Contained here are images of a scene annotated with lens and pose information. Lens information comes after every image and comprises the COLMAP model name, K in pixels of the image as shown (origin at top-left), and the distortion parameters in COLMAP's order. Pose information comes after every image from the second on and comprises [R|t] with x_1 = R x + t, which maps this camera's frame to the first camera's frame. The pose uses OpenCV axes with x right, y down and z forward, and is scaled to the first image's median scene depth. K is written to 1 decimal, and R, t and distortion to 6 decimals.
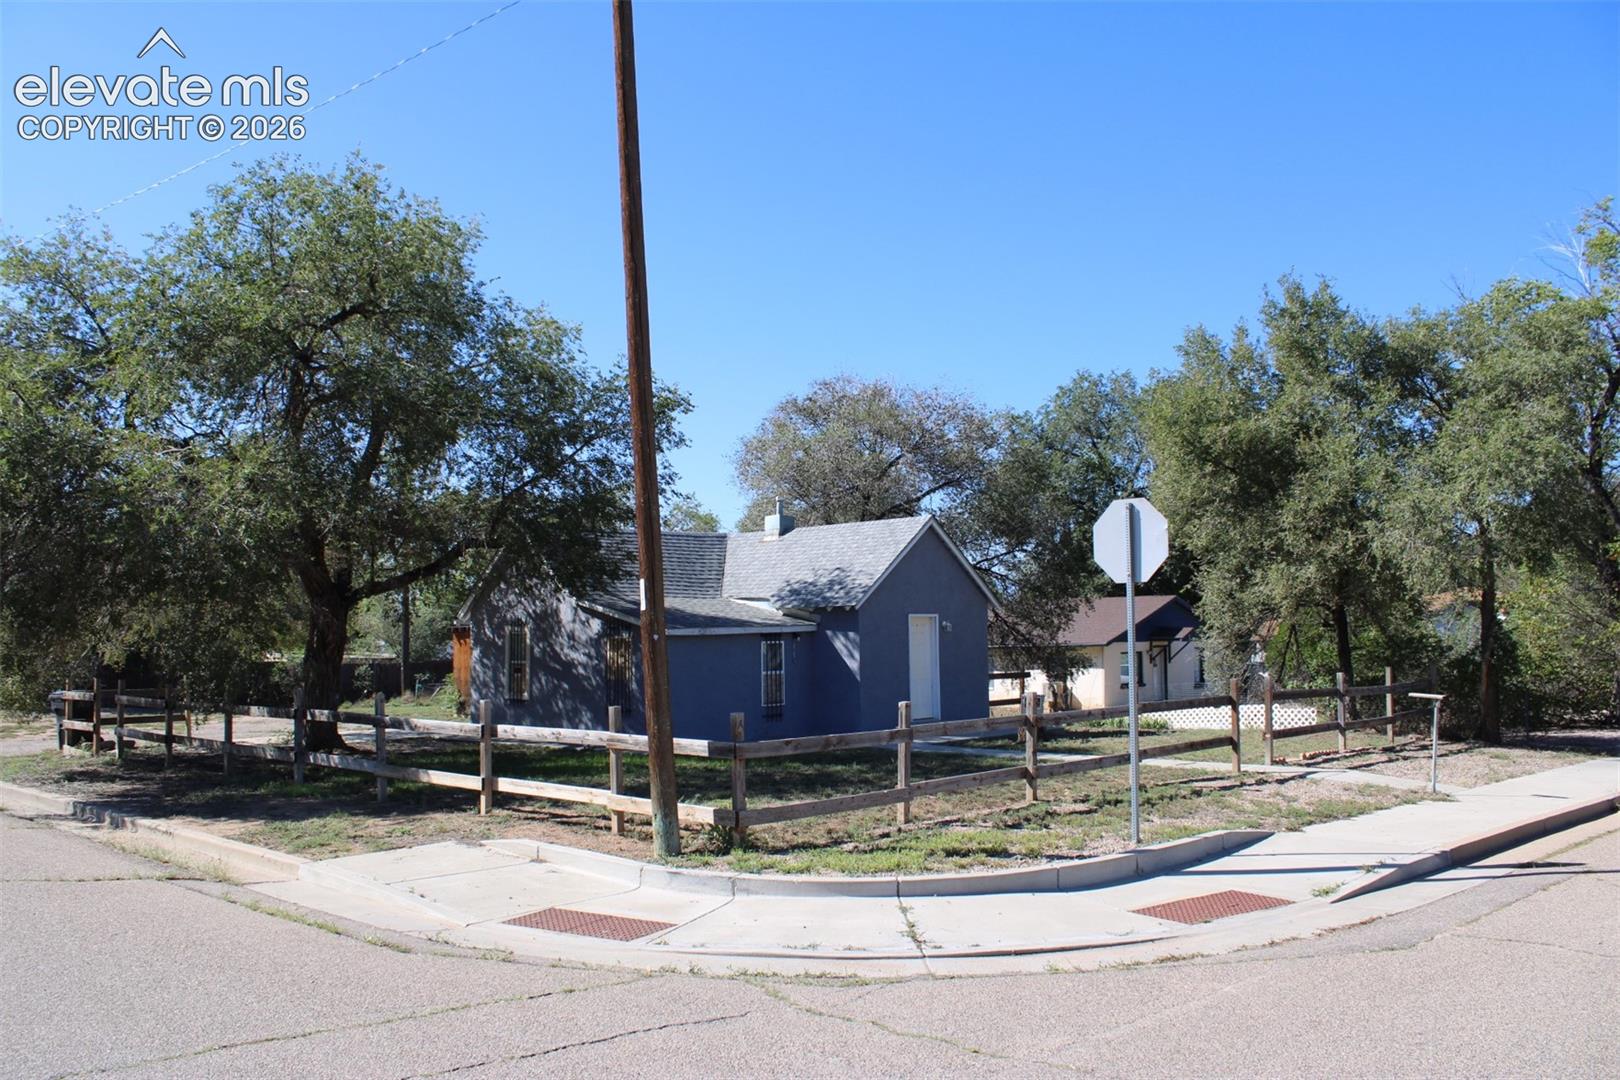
lens RADIAL K [[1392.6, 0, 803.9], [0, 1392.6, 536.0], [0, 0, 1]] dist [-0.148414, 0.159147]
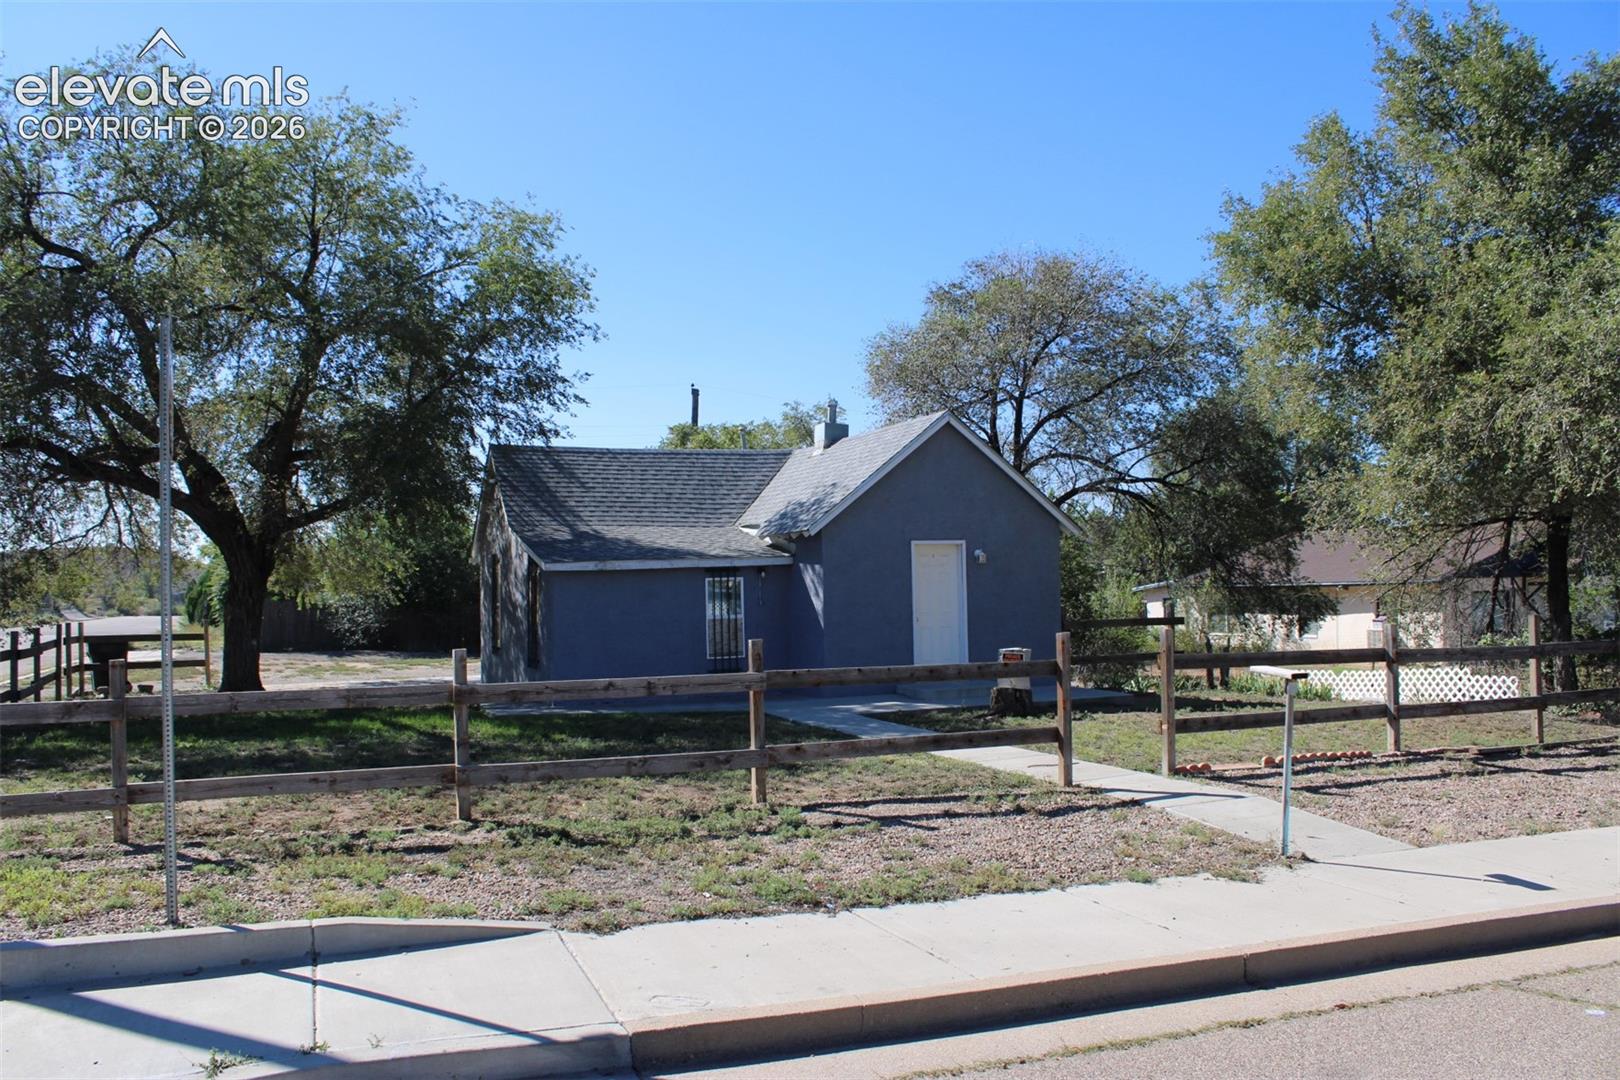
lens RADIAL K [[1366.1, 0, 810.0], [0, 1366.1, 521.0], [0, 0, 1]] dist [-0.142566, 0.144133]
pose [[0.917203, -0.027416, -0.397475, 0.335185], [0.037880, 0.999111, 0.018498, 0.031041], [0.396615, -0.032023, 0.917426, 0.305323]]
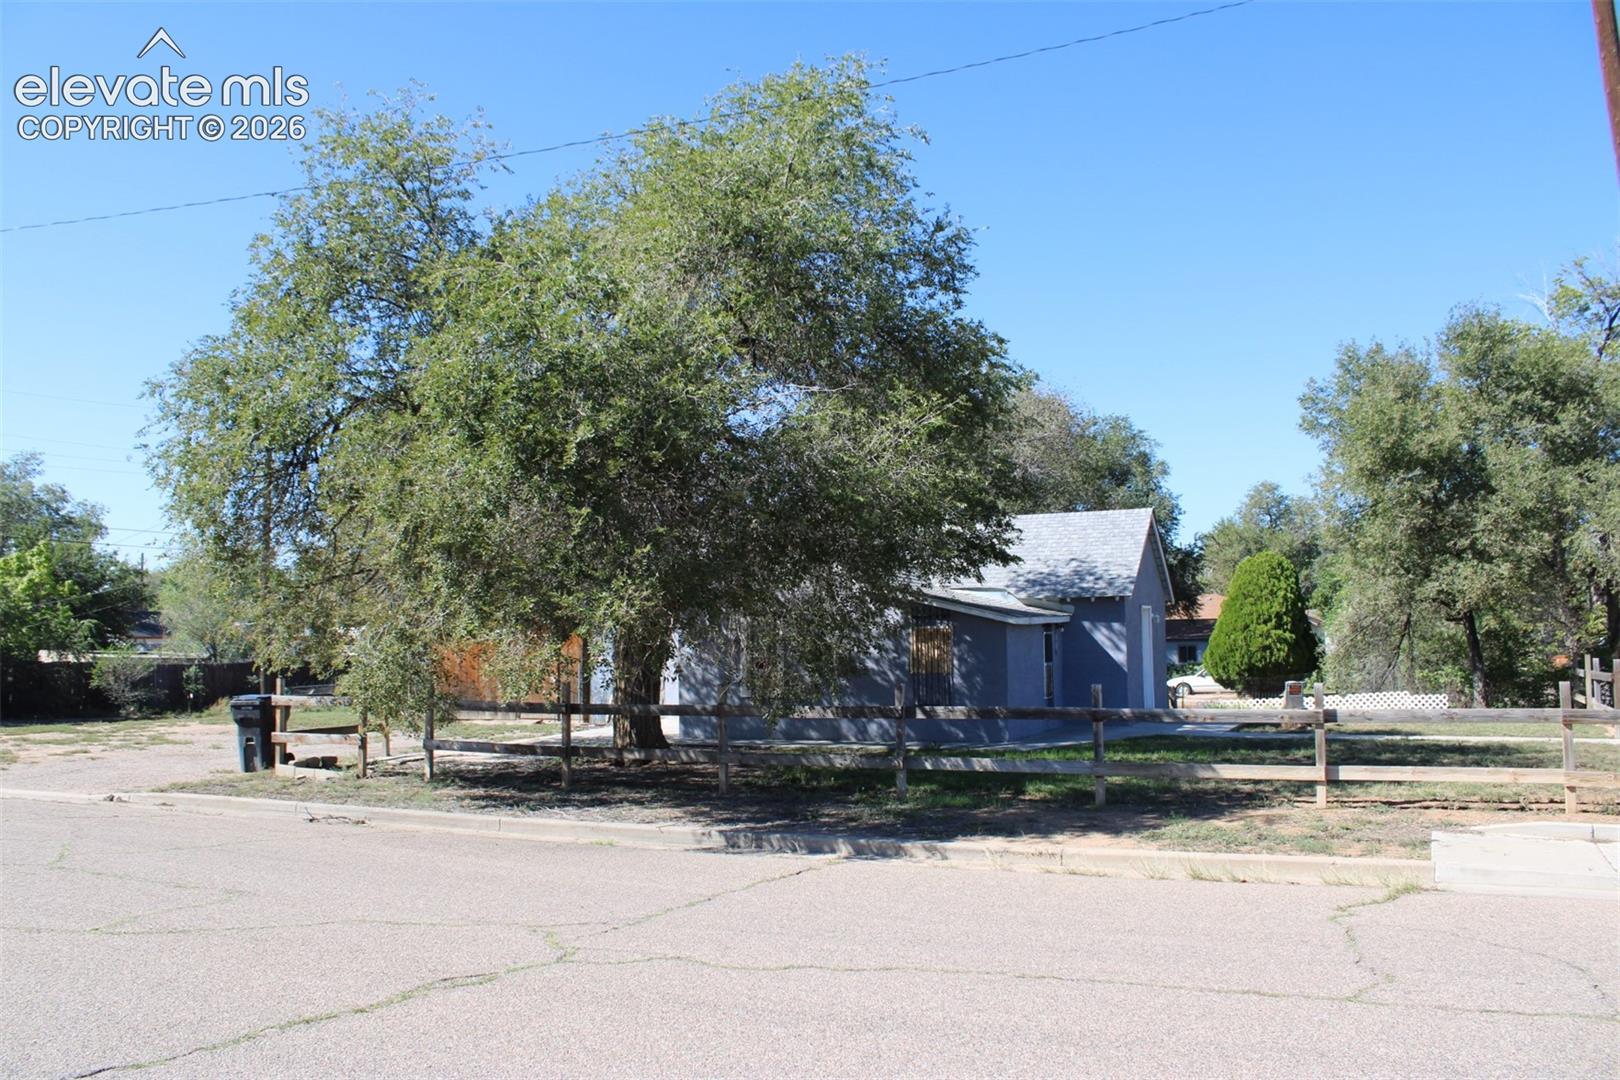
lens RADIAL K [[1392.6, 0, 803.9], [0, 1392.6, 536.0], [0, 0, 1]] dist [-0.148414, 0.159147]
pose [[0.934300, 0.028637, 0.355337, -0.522150], [-0.024986, 0.999577, -0.014860, 0.027789], [-0.355612, 0.005006, 0.934620, 0.170530]]
